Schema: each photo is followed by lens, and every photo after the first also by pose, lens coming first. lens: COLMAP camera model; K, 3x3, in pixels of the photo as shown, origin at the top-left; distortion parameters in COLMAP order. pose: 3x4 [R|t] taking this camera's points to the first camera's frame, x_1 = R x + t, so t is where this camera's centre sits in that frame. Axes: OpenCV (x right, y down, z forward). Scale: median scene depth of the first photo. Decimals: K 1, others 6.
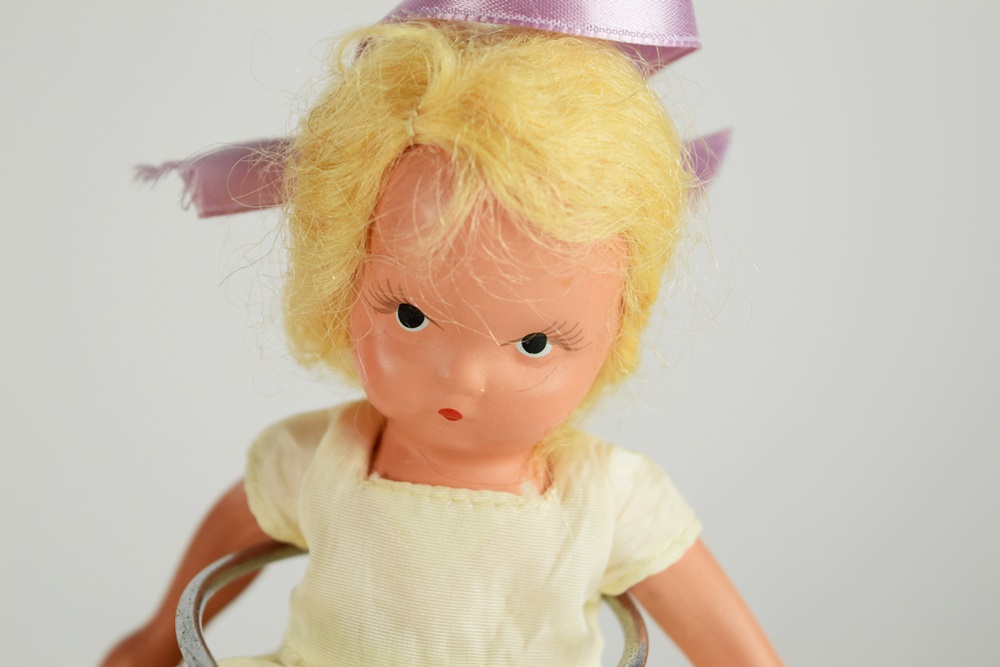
lens RADIAL K [[2258.4, 0, 500.9], [0, 2258.4, 331.6], [0, 0, 1]] dist [0.066710, 0.000000]
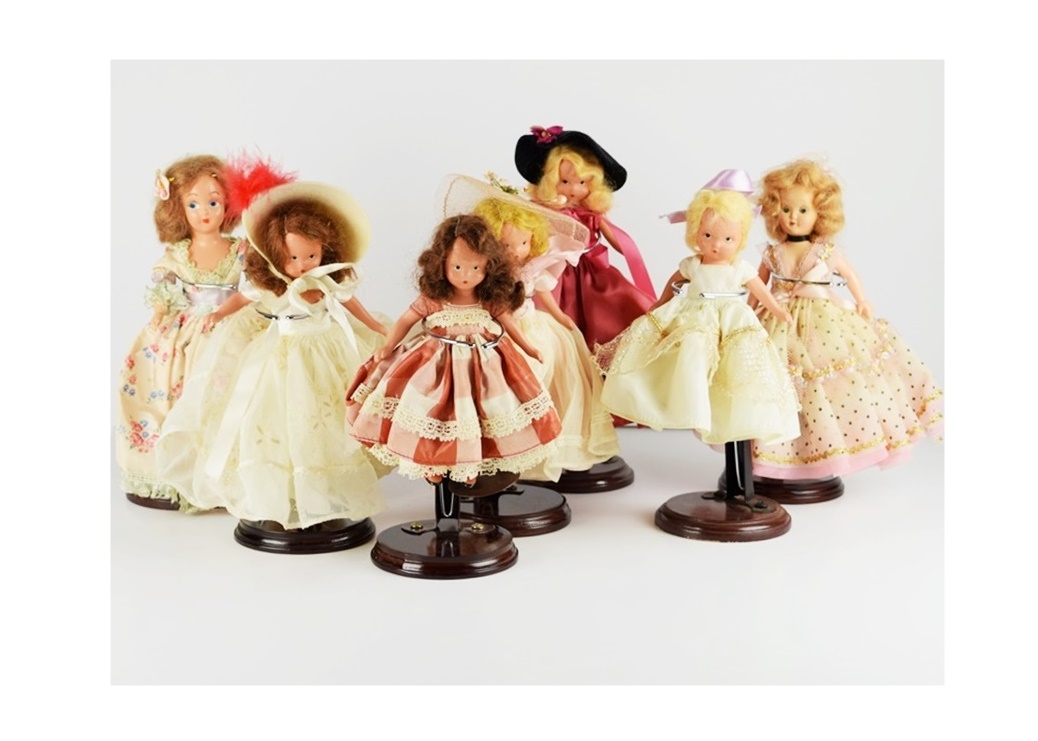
lens RADIAL K [[1864.7, 0, 515.5], [0, 1864.7, 372.8], [0, 0, 1]] dist [-0.075347, 0.000000]
pose [[0.994517, -0.035293, -0.098437, -0.074944], [0.030075, 0.998088, -0.054001, 0.626659], [0.100154, 0.050744, 0.993677, -4.112444]]
